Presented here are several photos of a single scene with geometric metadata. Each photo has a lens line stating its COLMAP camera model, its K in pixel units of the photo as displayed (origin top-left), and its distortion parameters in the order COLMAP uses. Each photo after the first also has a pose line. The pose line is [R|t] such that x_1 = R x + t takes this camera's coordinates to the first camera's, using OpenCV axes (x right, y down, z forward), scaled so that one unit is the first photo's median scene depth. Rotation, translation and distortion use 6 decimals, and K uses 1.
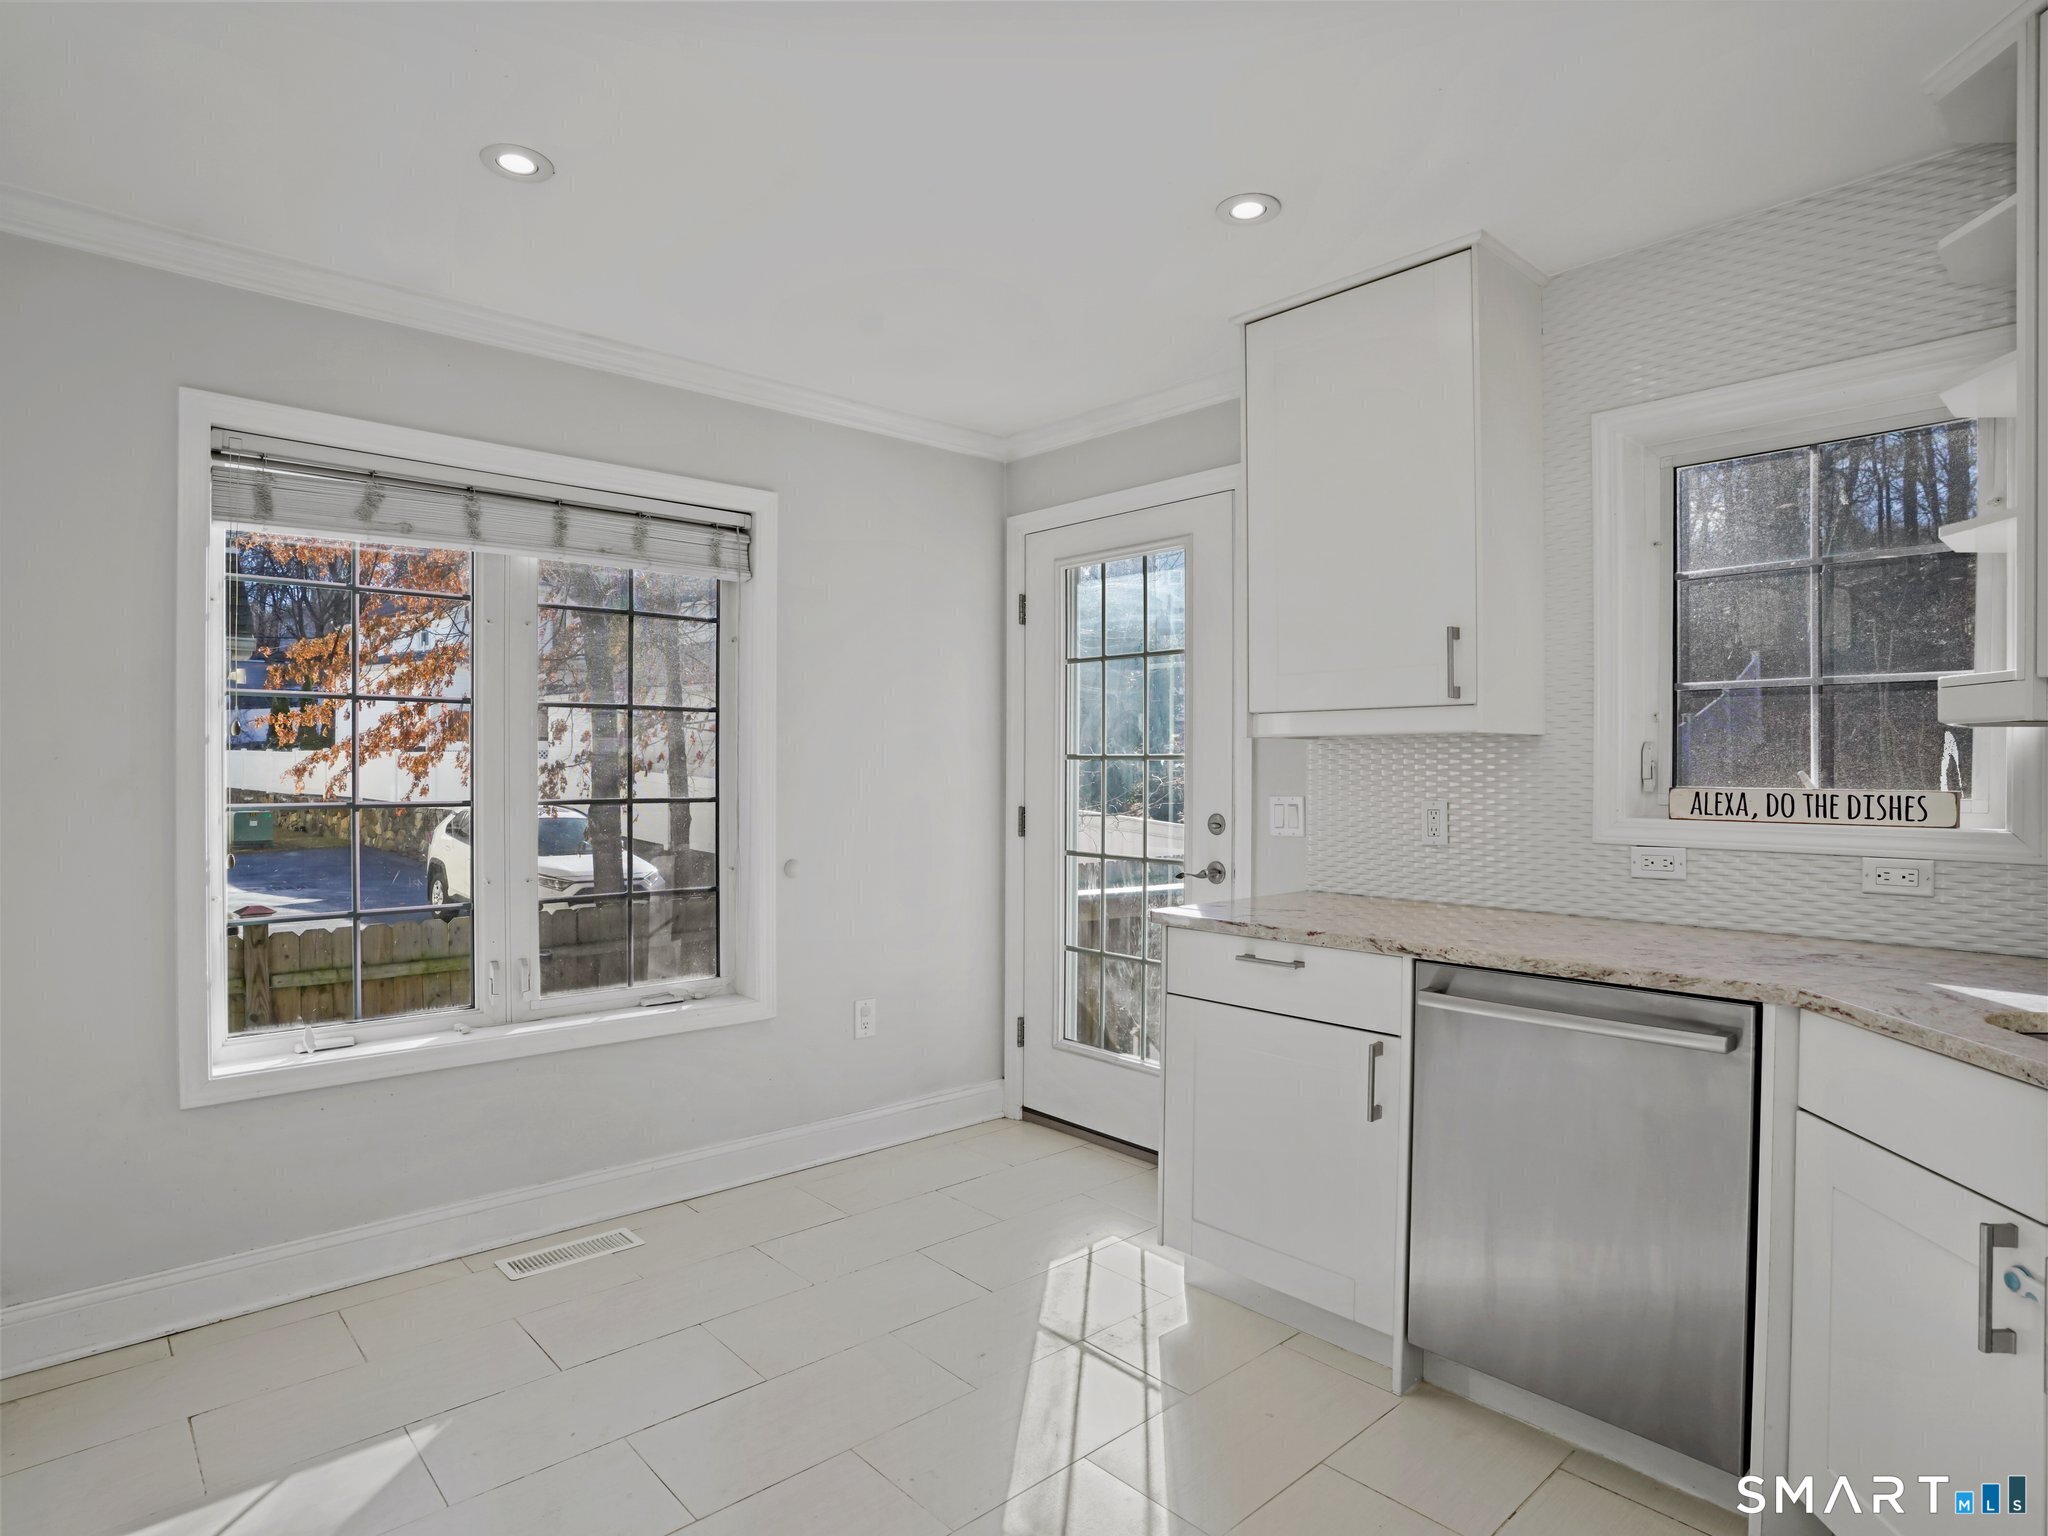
lens RADIAL K [[1121.1, 0, 1024.0], [0, 1121.1, 774.3], [0, 0, 1]] dist [-0.088341, 0.040713]
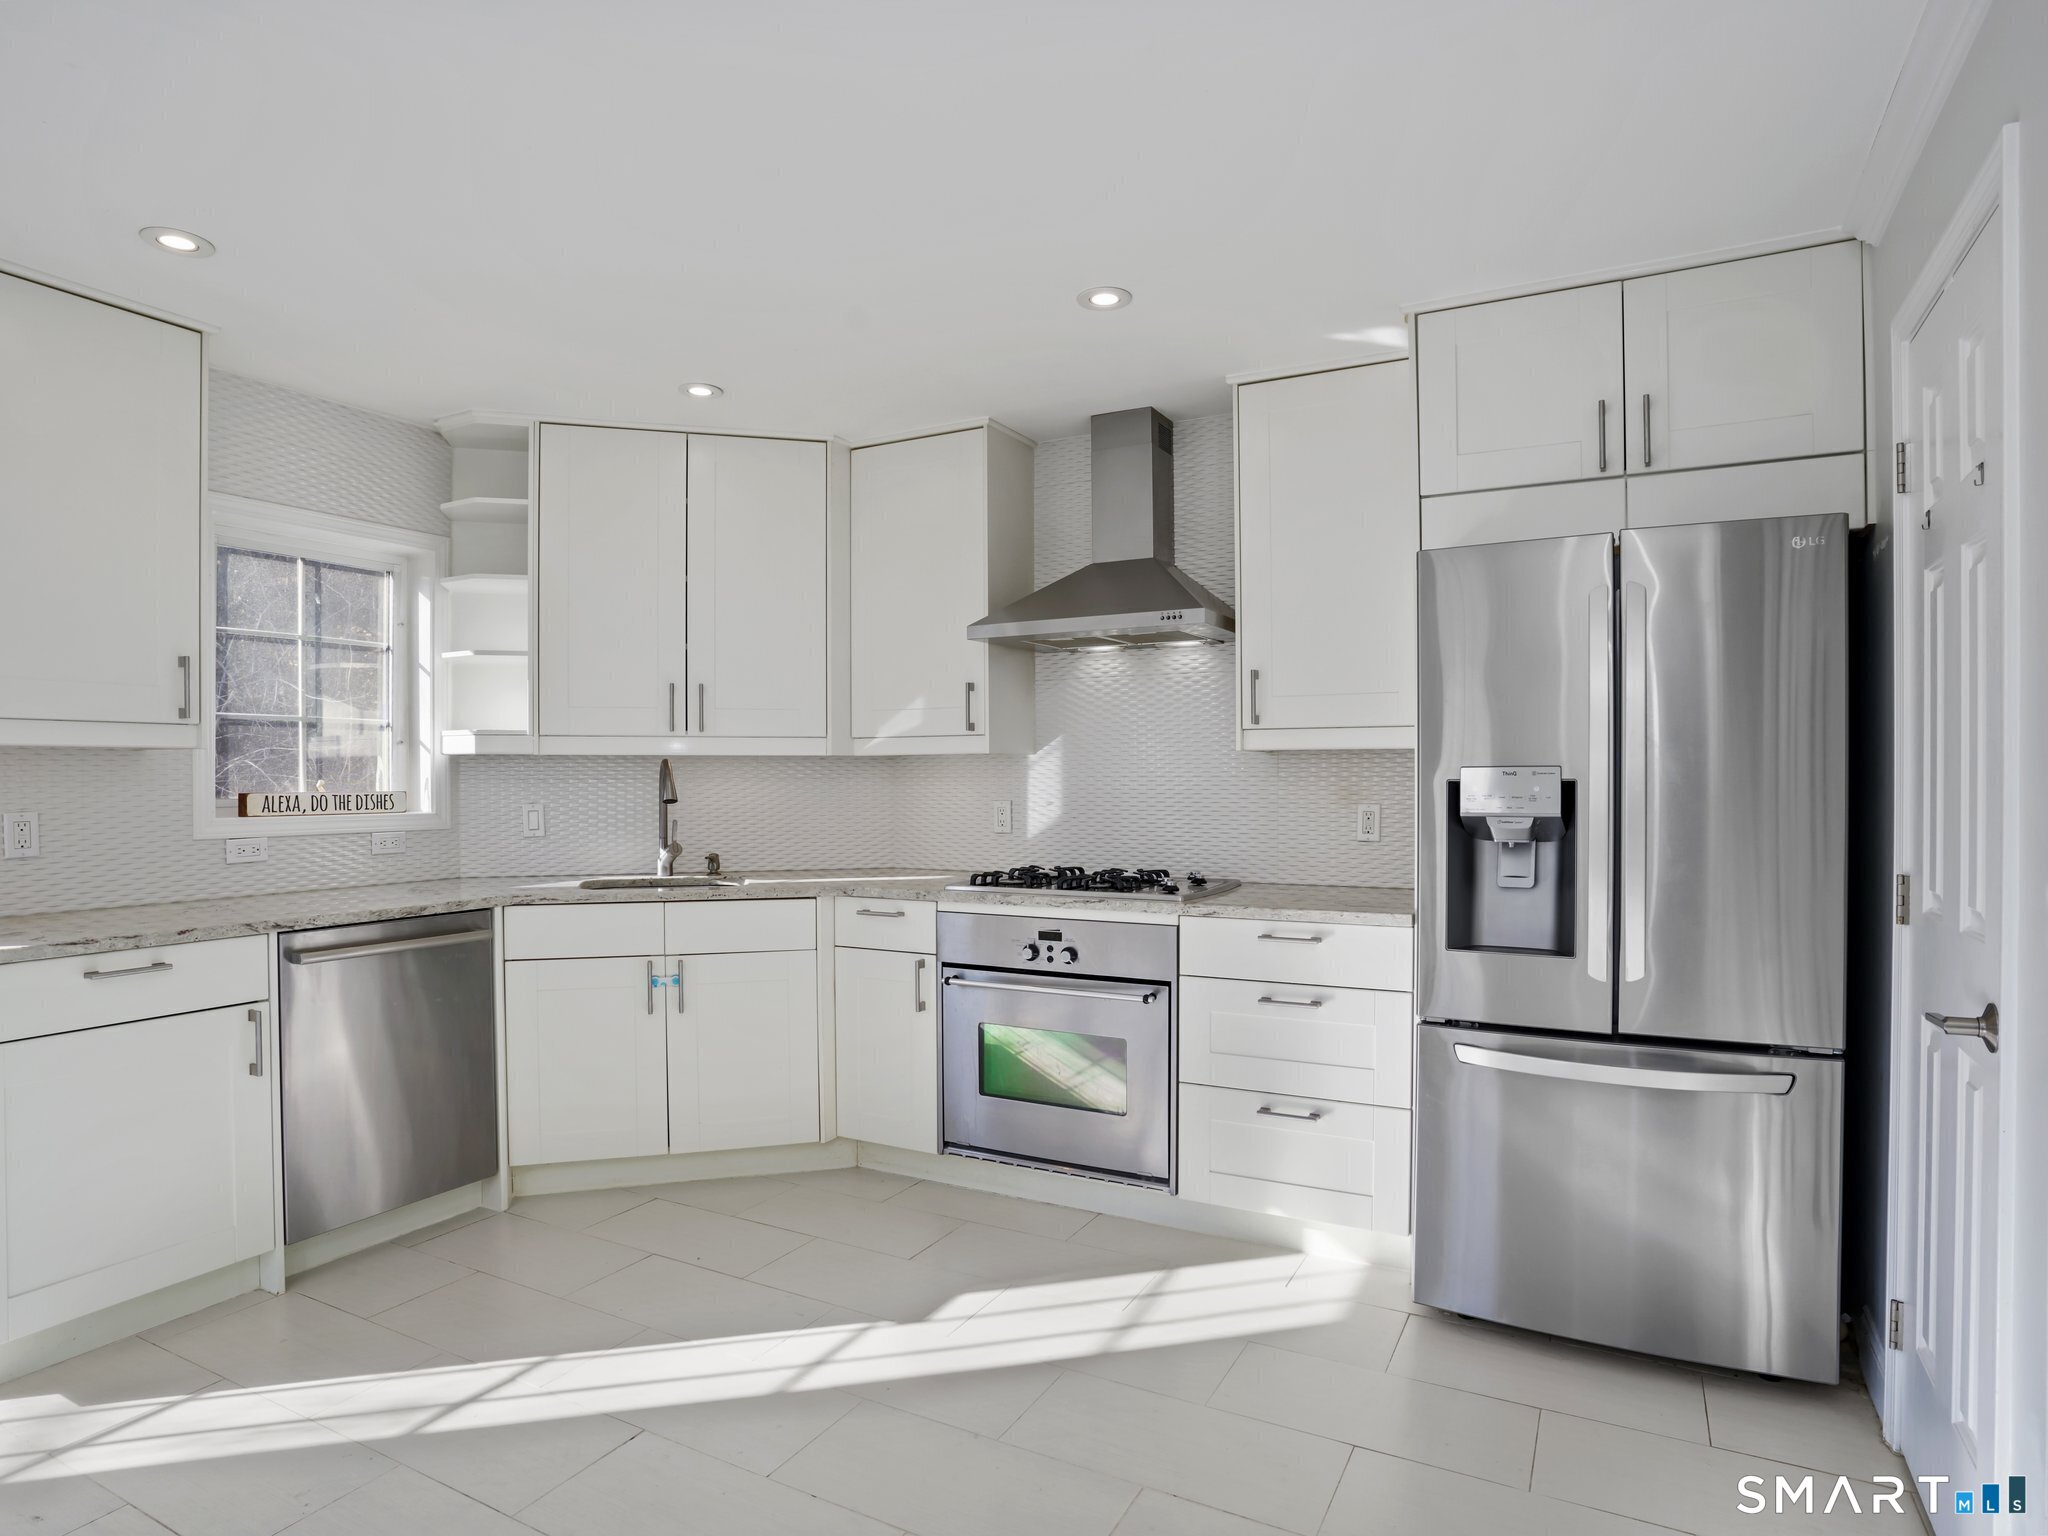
lens RADIAL K [[1141.3, 0, 1020.4], [0, 1141.3, 784.3], [0, 0, 1]] dist [-0.083355, 0.036187]
pose [[-0.329070, -0.008899, 0.944264, -0.957085], [0.006021, 0.999915, 0.011522, -0.008012], [-0.944286, 0.009477, -0.328988, 0.545723]]
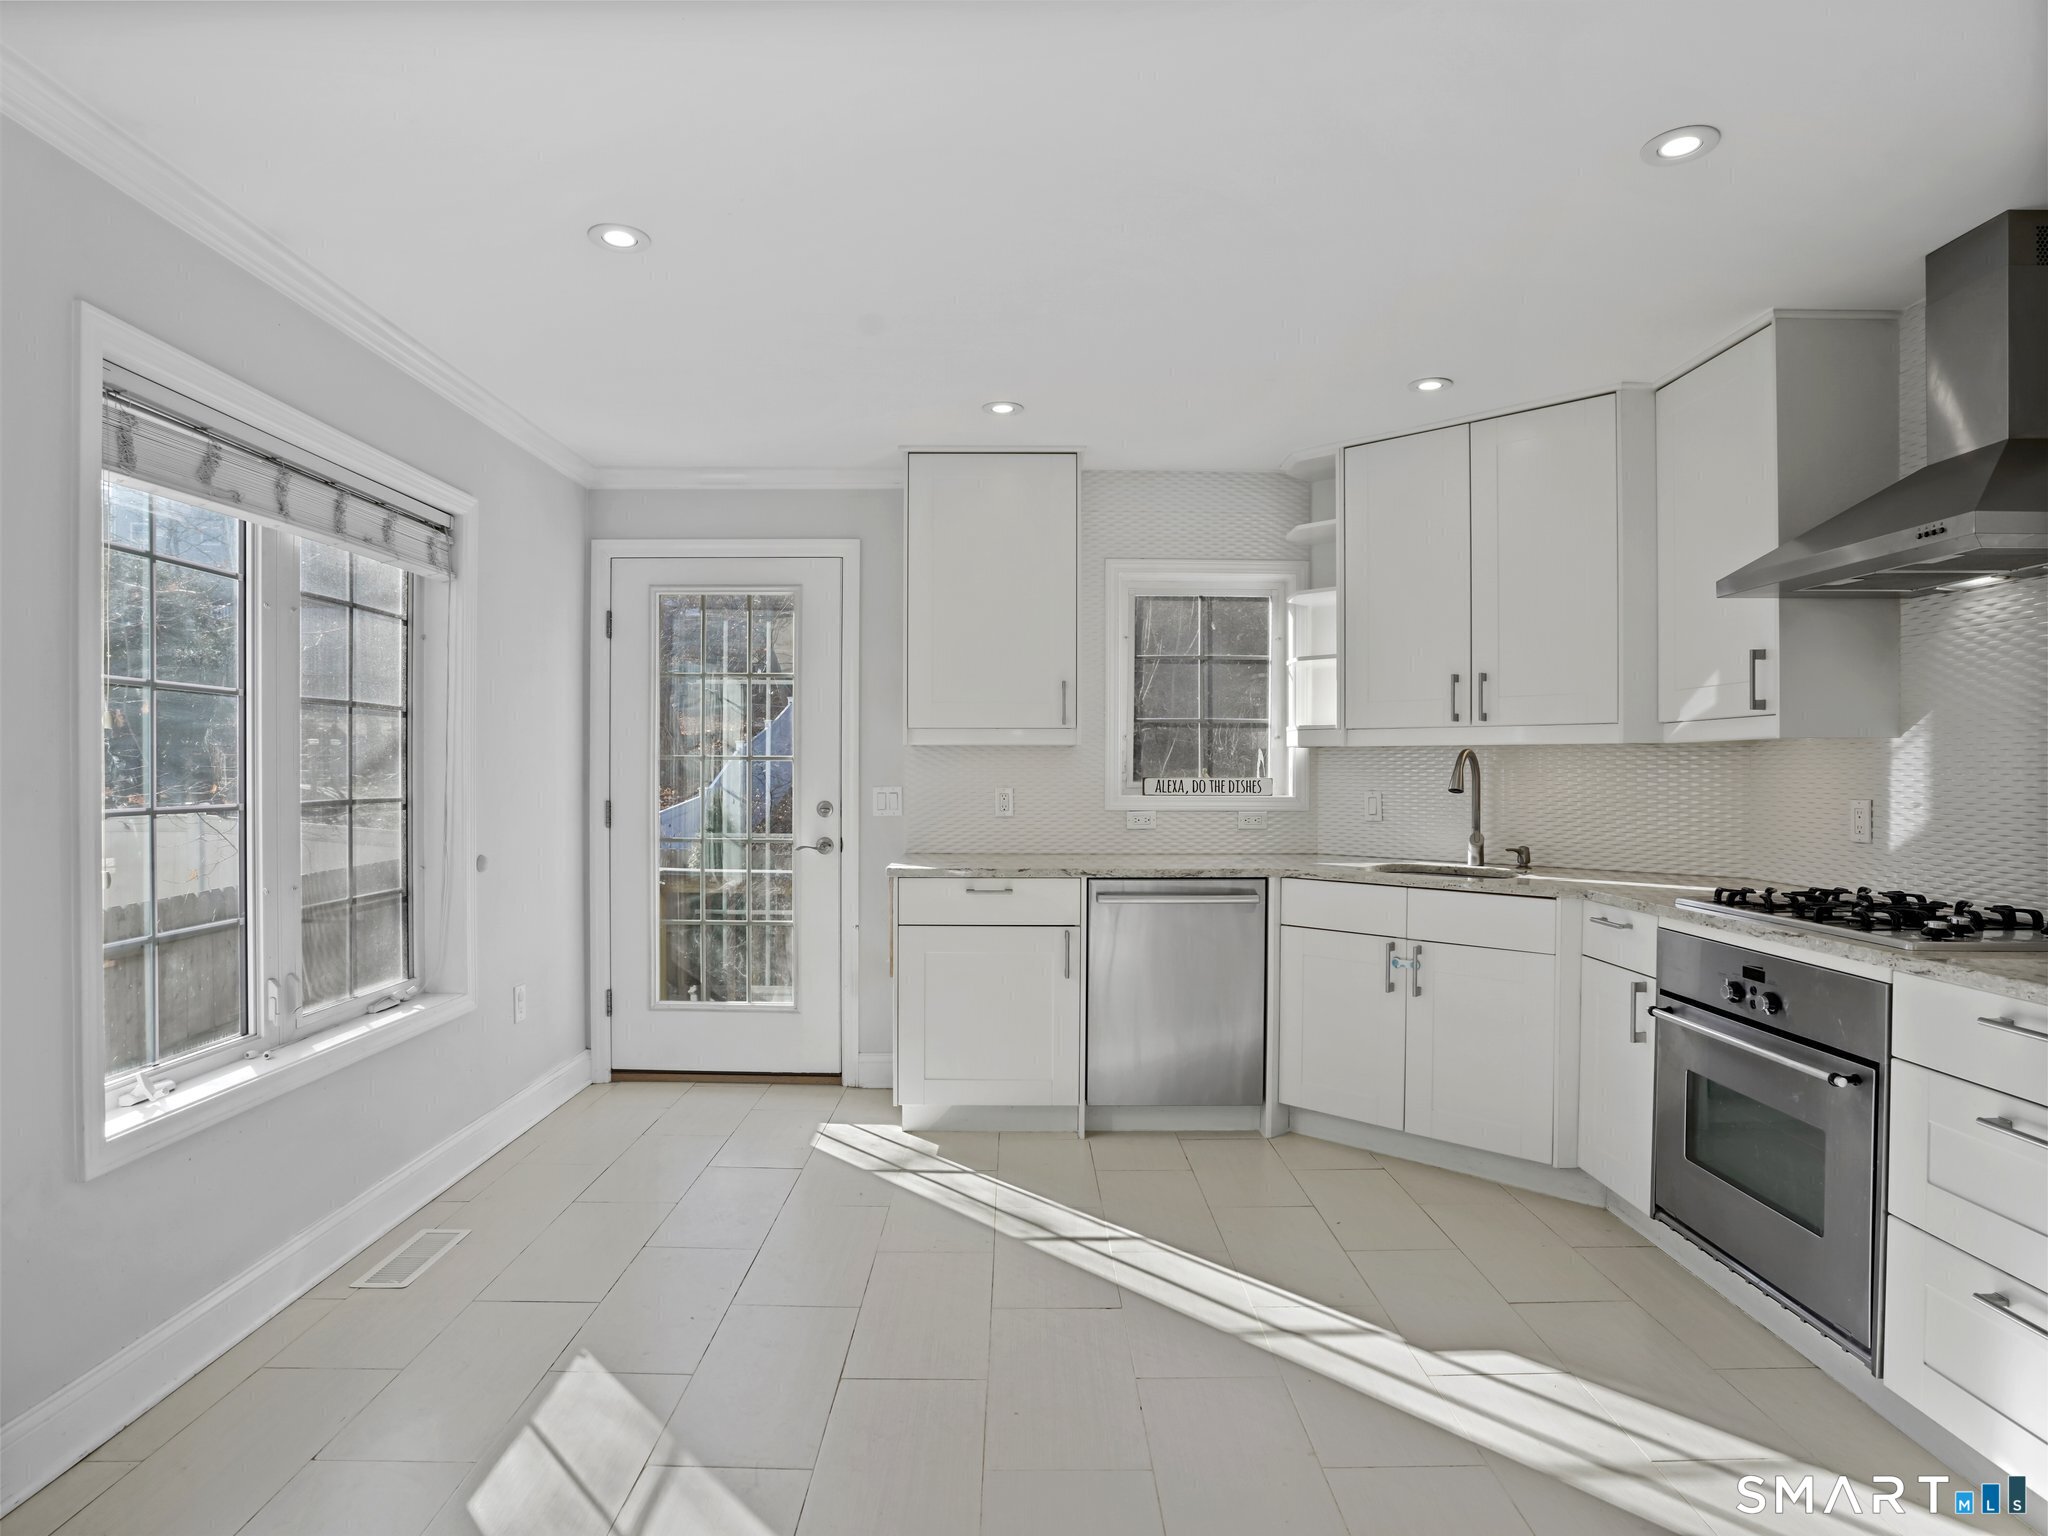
lens RADIAL K [[1121.1, 0, 1024.0], [0, 1121.1, 774.3], [0, 0, 1]] dist [-0.088341, 0.040713]
pose [[0.671005, -0.004694, 0.741438, -0.875204], [0.002962, 0.999989, 0.003650, -0.000503], [-0.741446, -0.000253, 0.671012, -0.077011]]
